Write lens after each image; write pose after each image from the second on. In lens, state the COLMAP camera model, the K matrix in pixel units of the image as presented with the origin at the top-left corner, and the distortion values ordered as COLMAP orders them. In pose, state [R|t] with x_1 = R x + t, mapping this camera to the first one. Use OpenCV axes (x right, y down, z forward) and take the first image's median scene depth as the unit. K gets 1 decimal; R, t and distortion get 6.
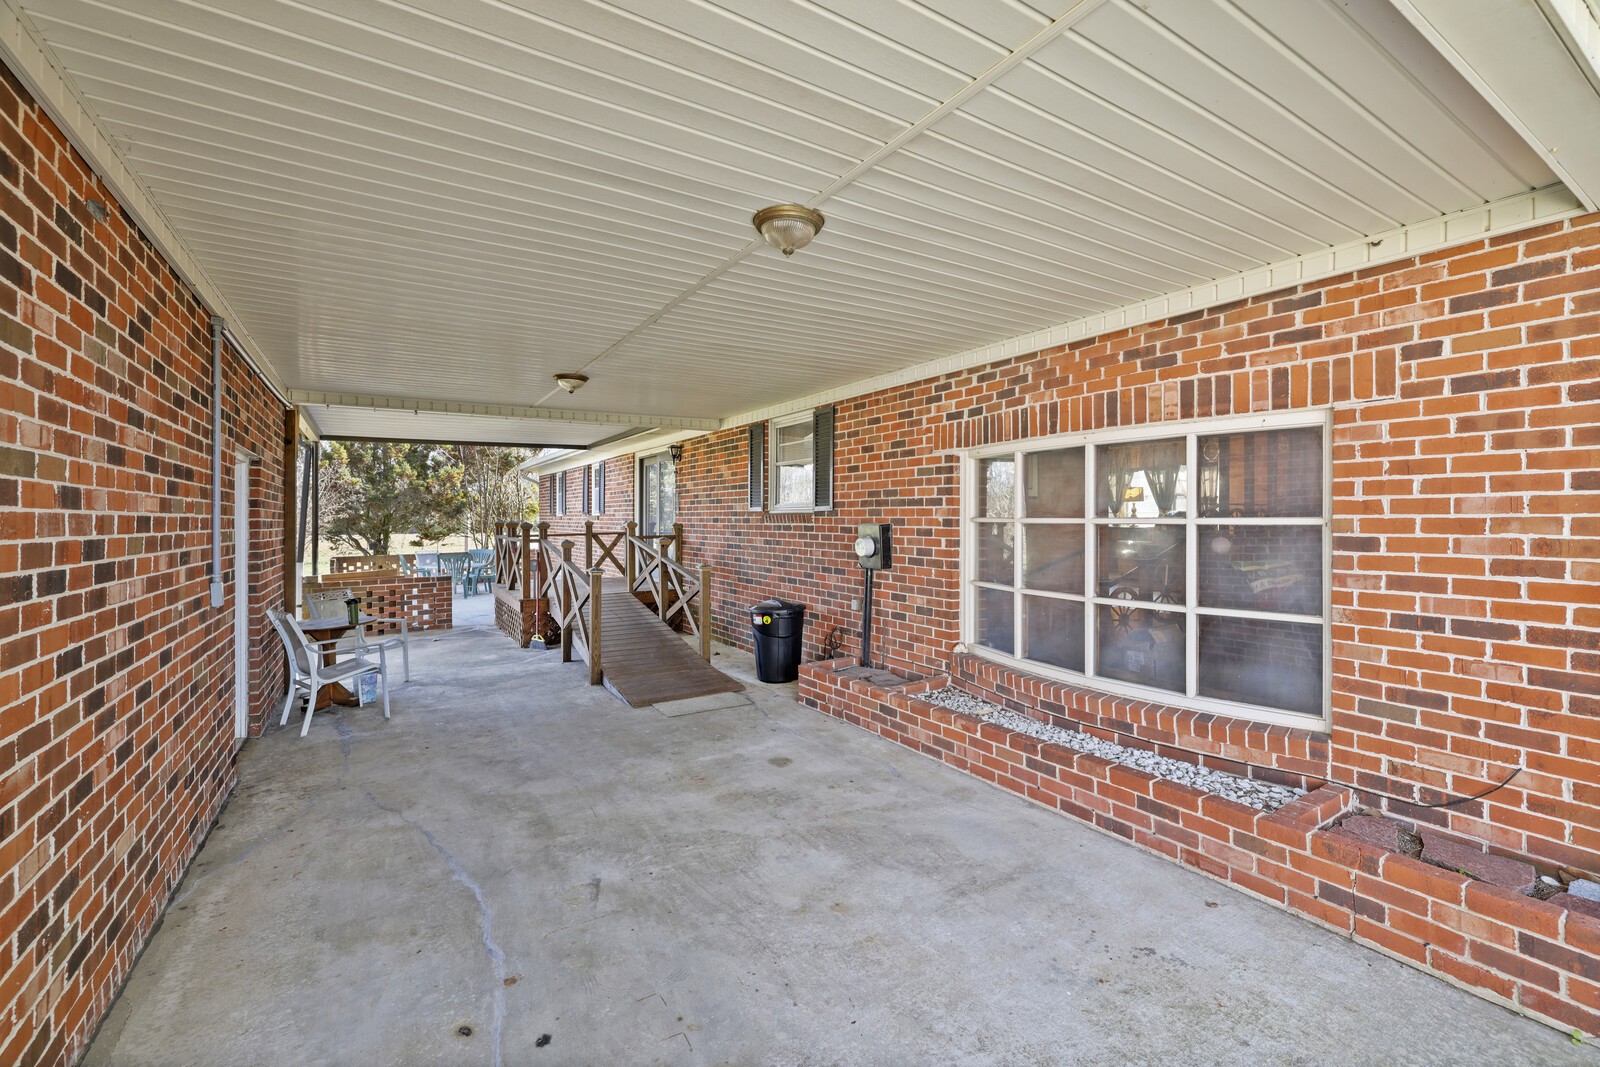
lens RADIAL K [[680.3, 0, 801.8], [0, 680.3, 516.5], [0, 0, 1]] dist [-0.001392, 0.000084]
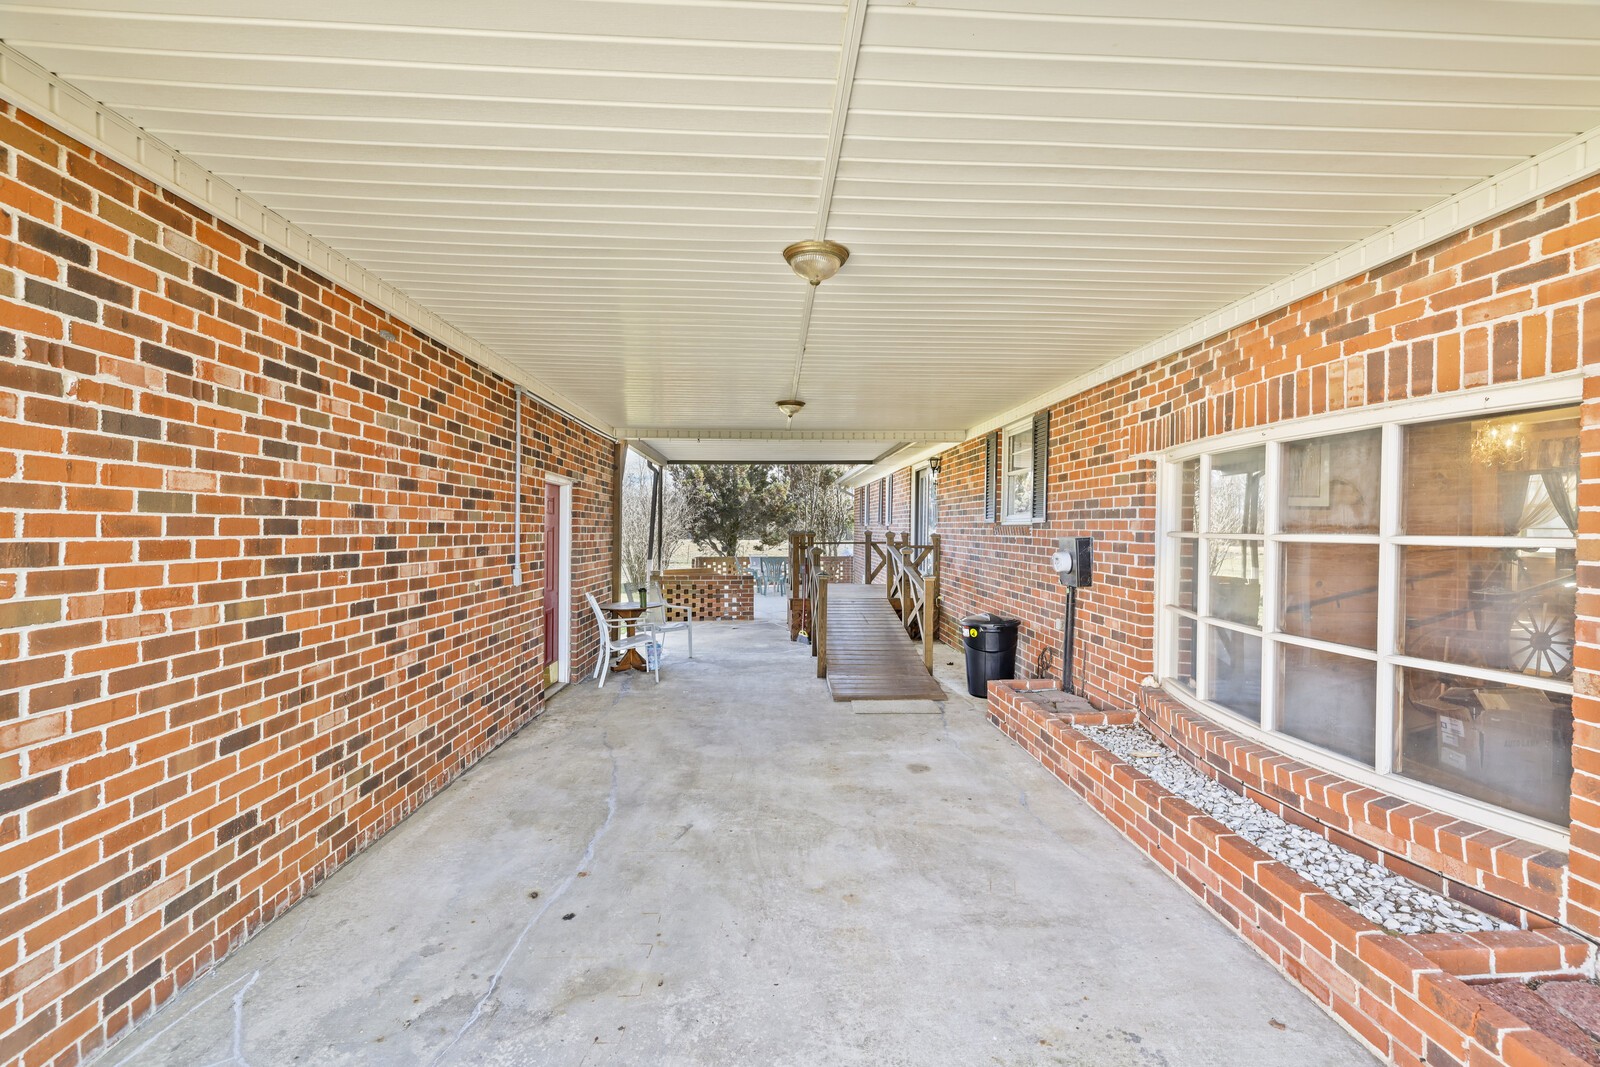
lens RADIAL K [[680.3, 0, 802.8], [0, 680.3, 532.4], [0, 0, 1]] dist [-0.001392, 0.000084]
pose [[0.872827, 0.014249, -0.487822, 0.175902], [-0.010416, 0.999890, 0.010570, -0.001136], [0.487919, -0.004144, 0.872879, 0.015685]]
